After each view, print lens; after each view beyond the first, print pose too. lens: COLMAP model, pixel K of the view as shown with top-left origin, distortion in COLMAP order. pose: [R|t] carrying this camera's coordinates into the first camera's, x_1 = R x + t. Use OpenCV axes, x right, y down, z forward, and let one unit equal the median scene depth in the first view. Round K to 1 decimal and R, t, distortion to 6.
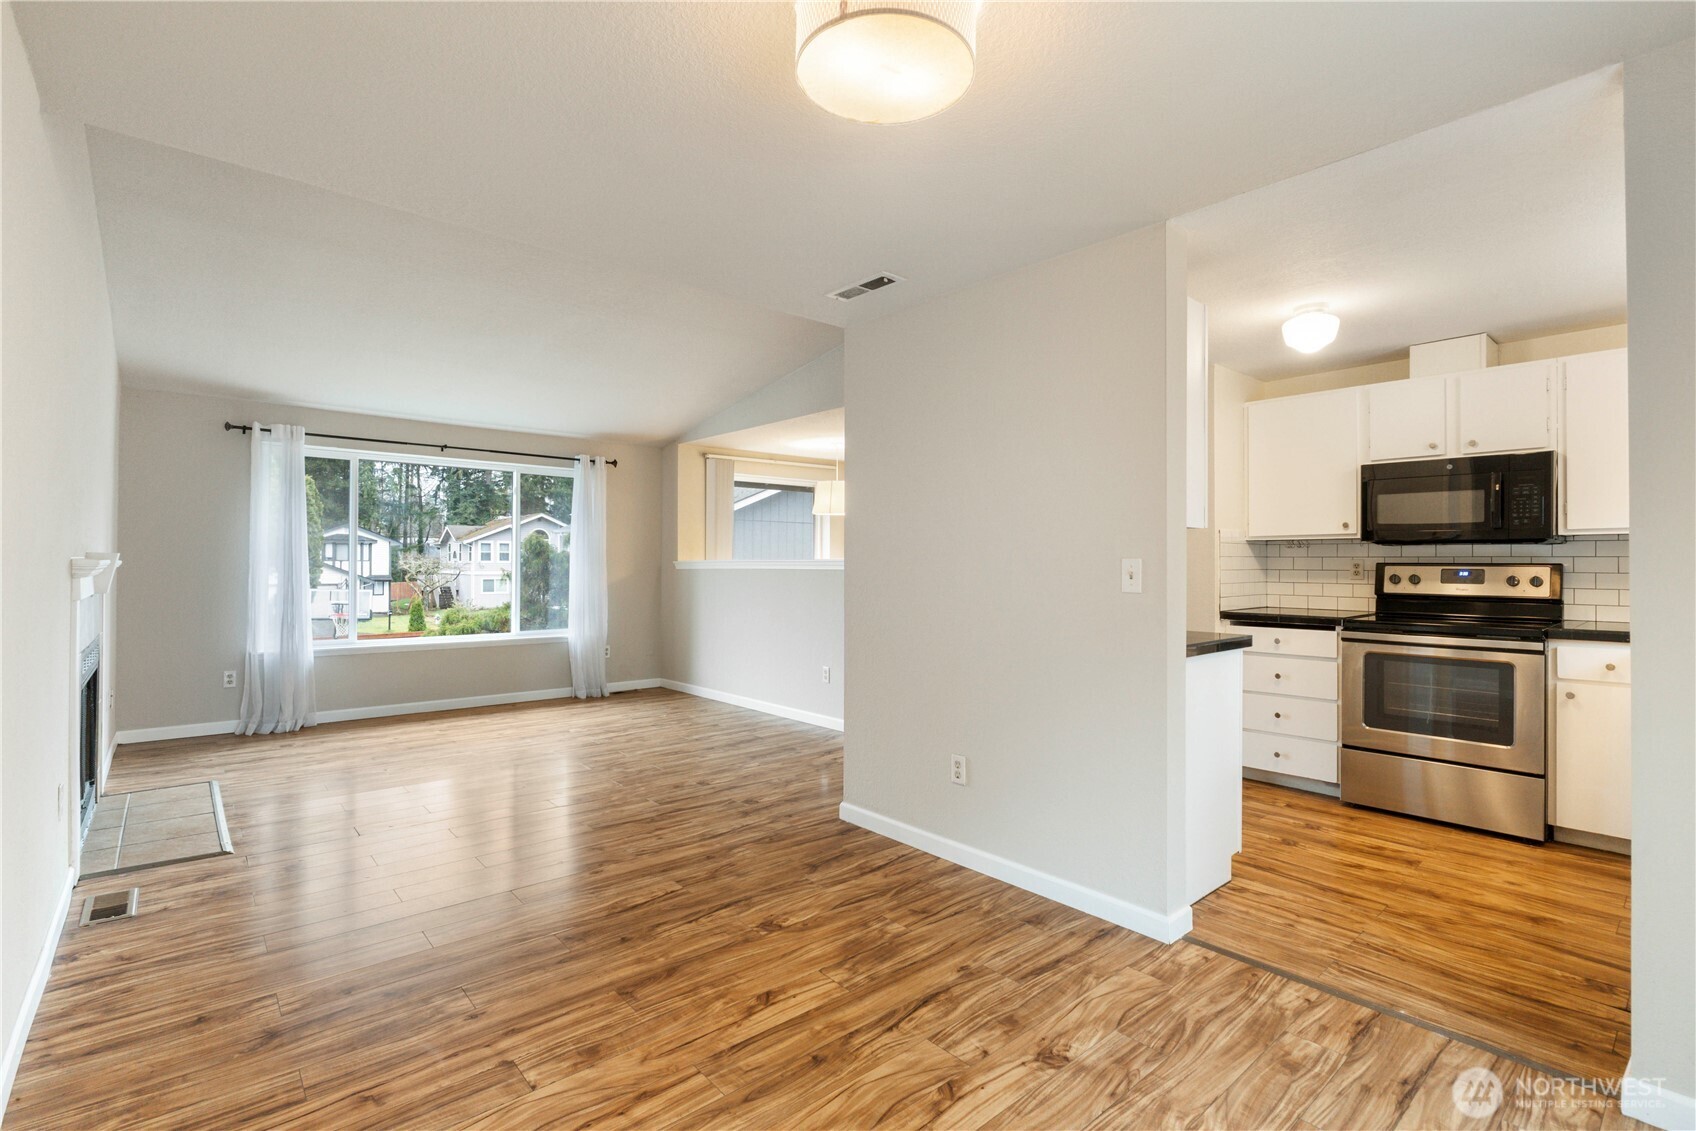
lens RADIAL K [[761.6, 0, 859.6], [0, 761.6, 558.8], [0, 0, 1]] dist [-0.008701, -0.000097]
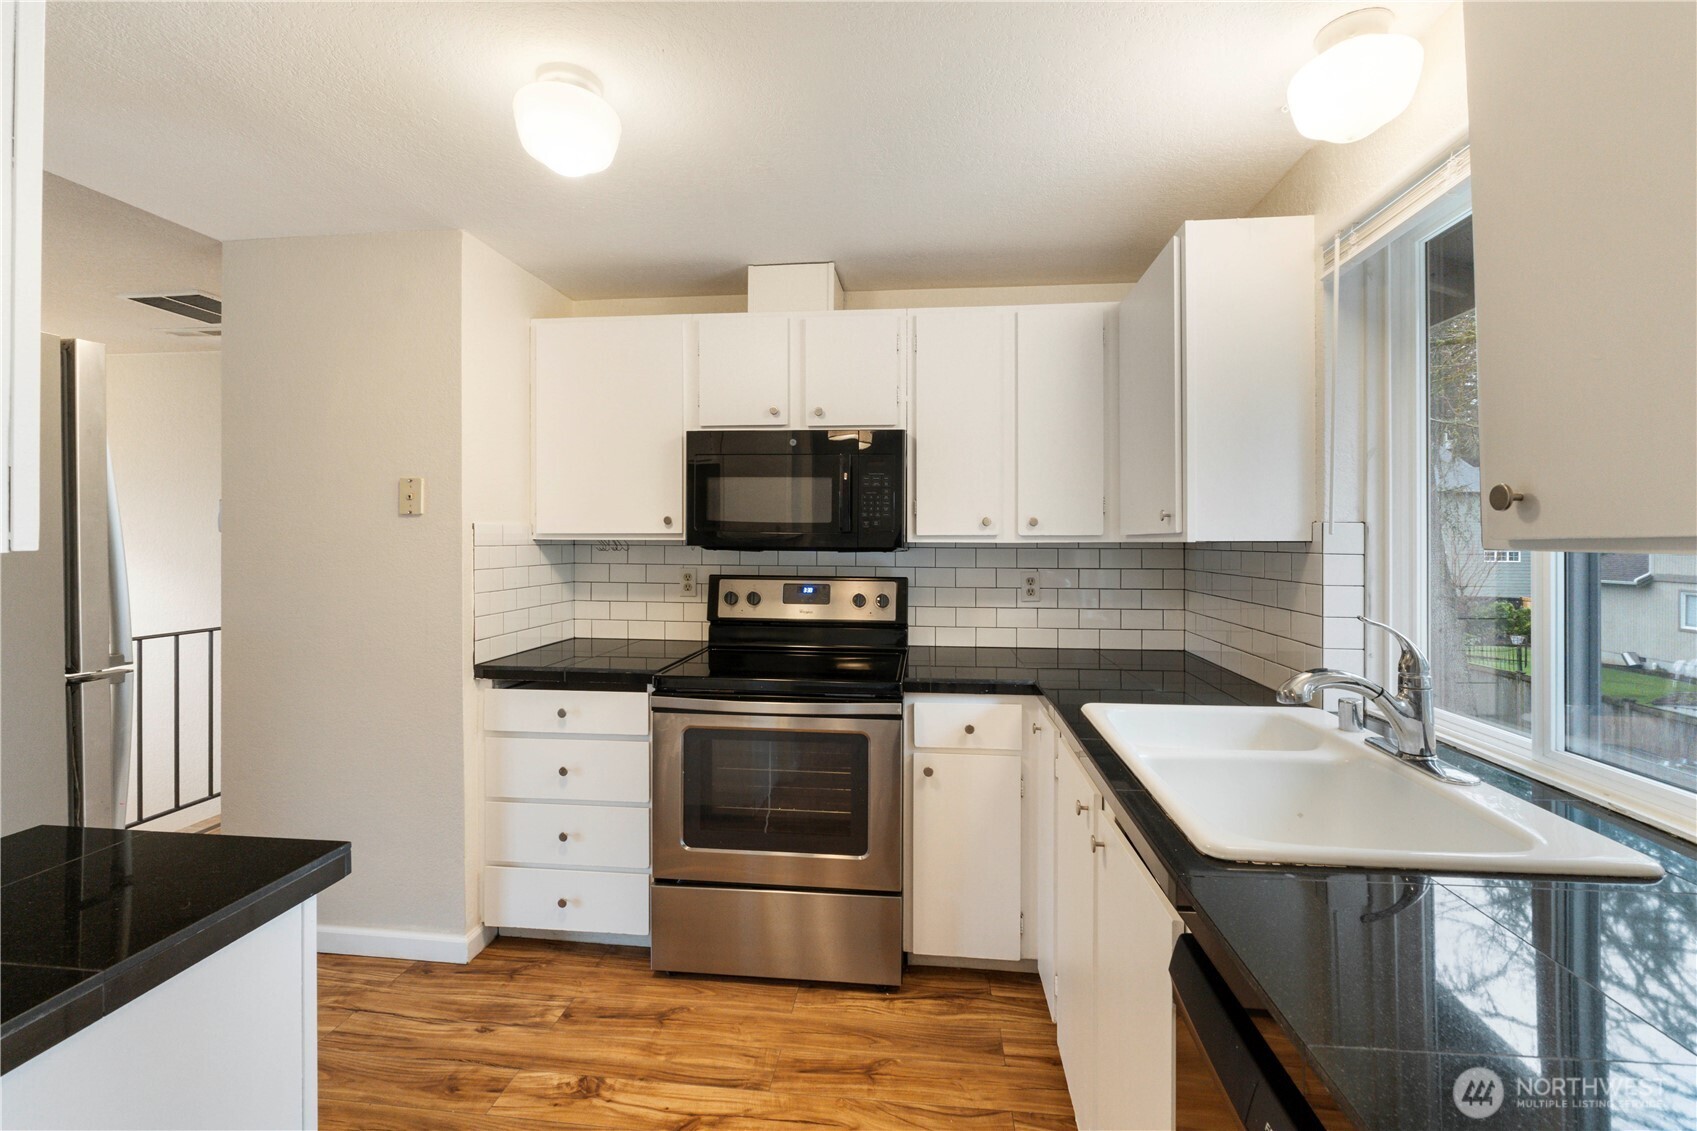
lens RADIAL K [[706.4, 0, 853.6], [0, 706.4, 561.6], [0, 0, 1]] dist [-0.010577, 0.000064]
pose [[0.731560, -0.019102, 0.681509, 0.369771], [-0.005873, 0.999394, 0.034316, -0.033641], [-0.681752, -0.029107, 0.731004, 0.477541]]
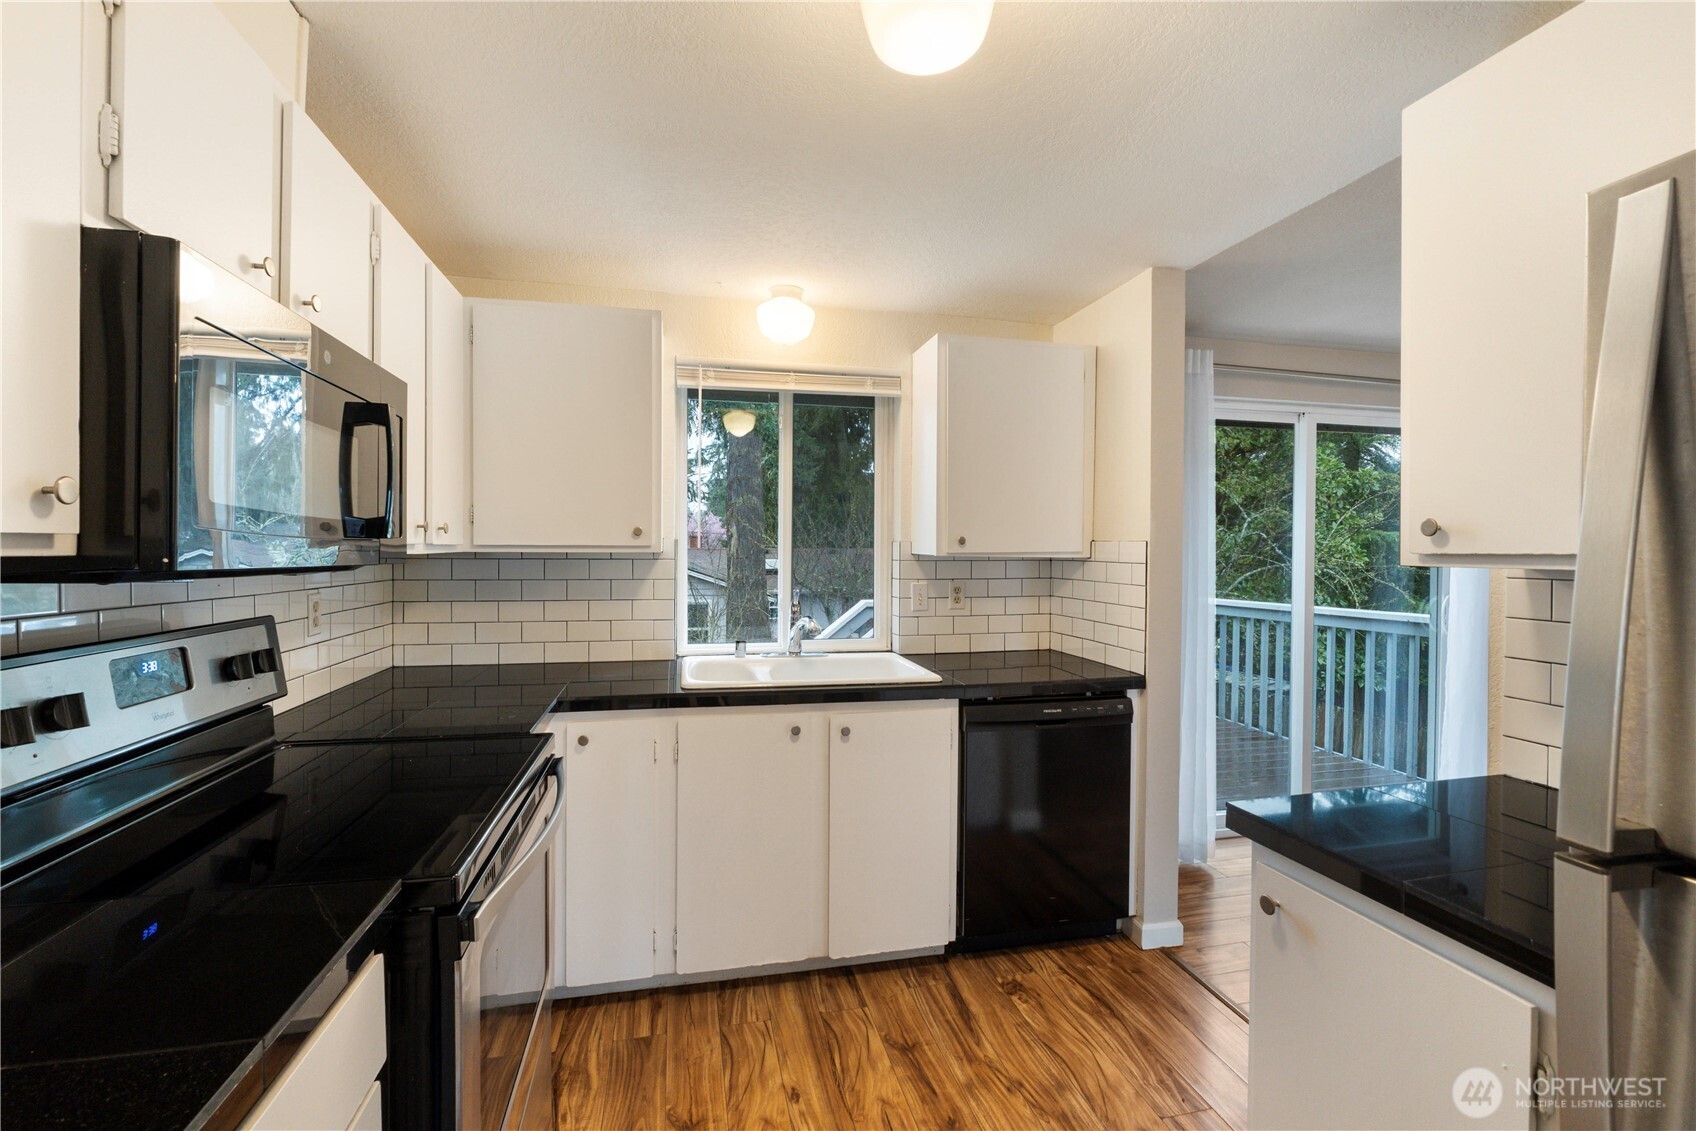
lens RADIAL K [[706.0, 0, 853.1], [0, 706.0, 561.6], [0, 0, 1]] dist [-0.010577, 0.000064]
pose [[-0.875759, -0.018552, 0.482391, 0.399426], [-0.009857, 0.999740, 0.020553, -0.035782], [-0.482647, 0.013244, -0.875715, 1.124393]]
